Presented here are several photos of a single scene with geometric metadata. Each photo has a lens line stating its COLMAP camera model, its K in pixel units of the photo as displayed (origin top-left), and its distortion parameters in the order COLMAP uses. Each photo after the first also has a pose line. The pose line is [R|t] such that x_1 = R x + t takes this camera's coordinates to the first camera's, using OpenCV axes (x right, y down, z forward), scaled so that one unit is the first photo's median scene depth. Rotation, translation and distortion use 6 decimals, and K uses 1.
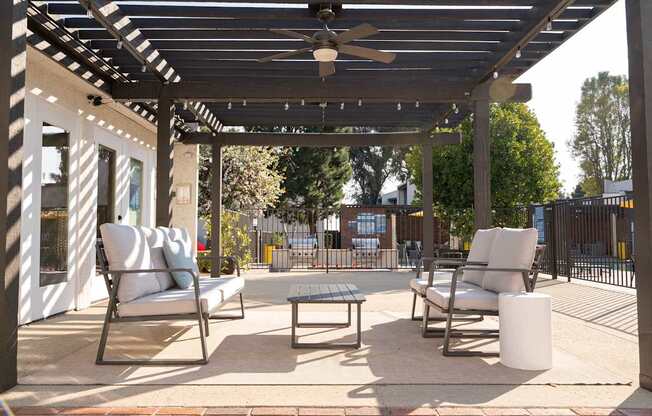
lens RADIAL K [[520.0, 0, 326.0], [0, 520.0, 208.0], [0, 0, 1]] dist [0.007983, 0.003835]
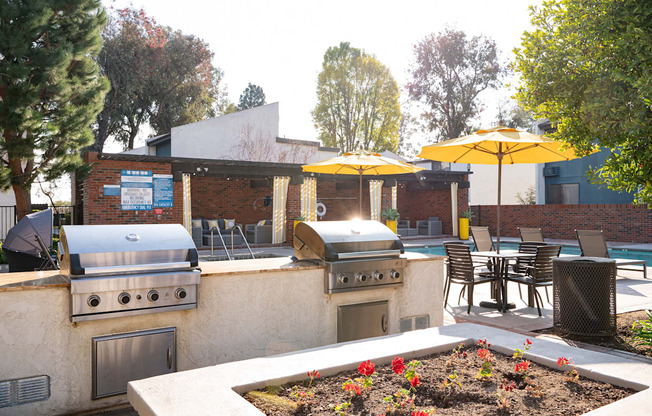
lens RADIAL K [[520.0, 0, 326.0], [0, 520.0, 208.0], [0, 0, 1]] dist [0.007983, 0.003835]
pose [[0.842266, -0.002645, 0.539055, -0.052727], [-0.022877, 0.998912, 0.040645, 0.021809], [-0.538576, -0.046566, 0.841289, 0.420626]]
